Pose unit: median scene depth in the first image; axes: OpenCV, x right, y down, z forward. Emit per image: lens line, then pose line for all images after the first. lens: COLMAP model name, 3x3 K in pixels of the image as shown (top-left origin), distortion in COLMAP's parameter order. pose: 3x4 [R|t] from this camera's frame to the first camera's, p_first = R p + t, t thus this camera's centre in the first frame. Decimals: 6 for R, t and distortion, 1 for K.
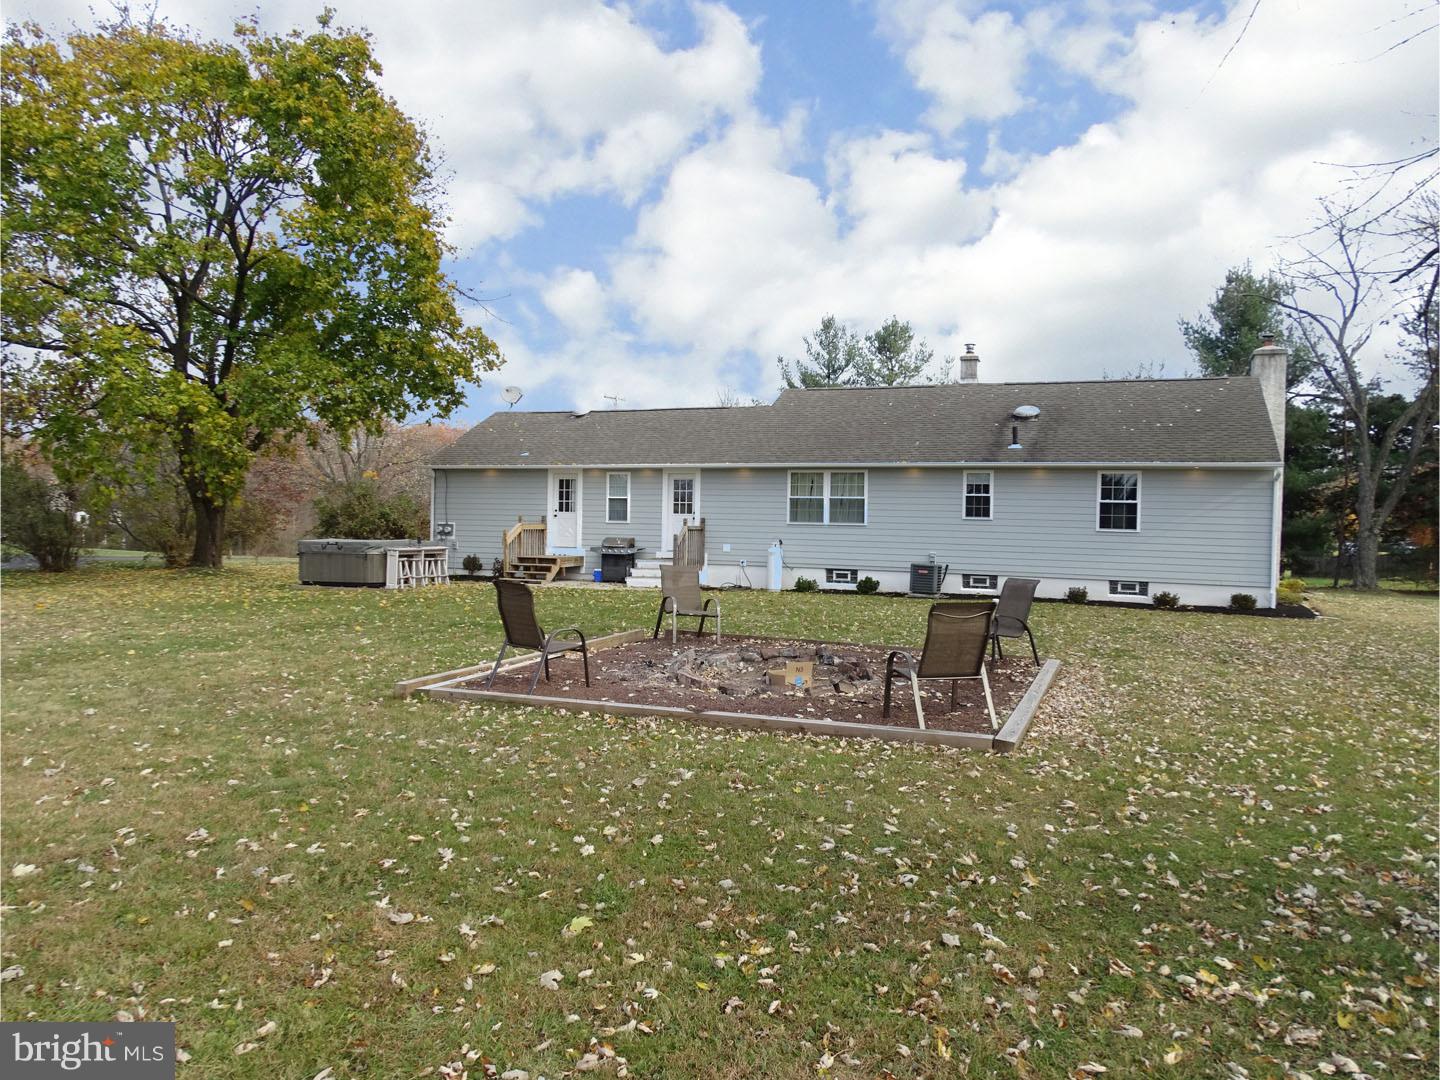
lens RADIAL K [[1031.6, 0, 720.0], [0, 1031.6, 540.0], [0, 0, 1]] dist [0.005775, 0.001750]
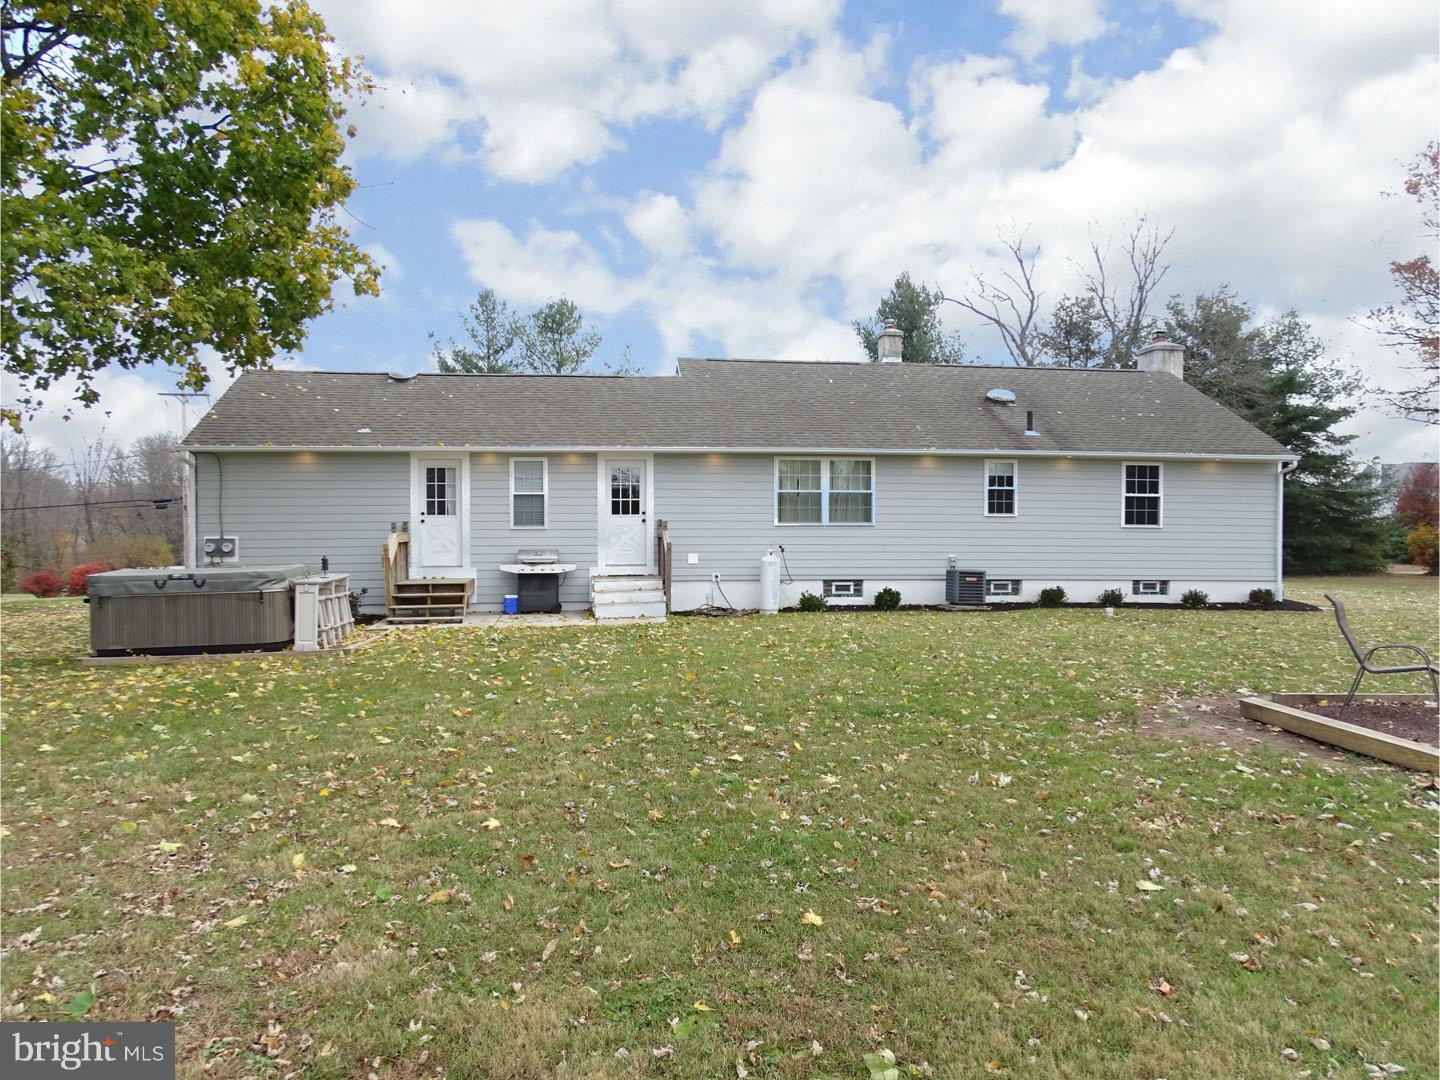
lens RADIAL K [[1042.8, 0, 719.9], [0, 1042.8, 624.5], [0, 0, 1]] dist [-0.044702, 0.001650]
pose [[0.876955, -0.062150, 0.476537, -0.360734], [0.026467, 0.996343, 0.081236, -0.006070], [-0.479844, -0.058627, 0.875393, 0.324258]]
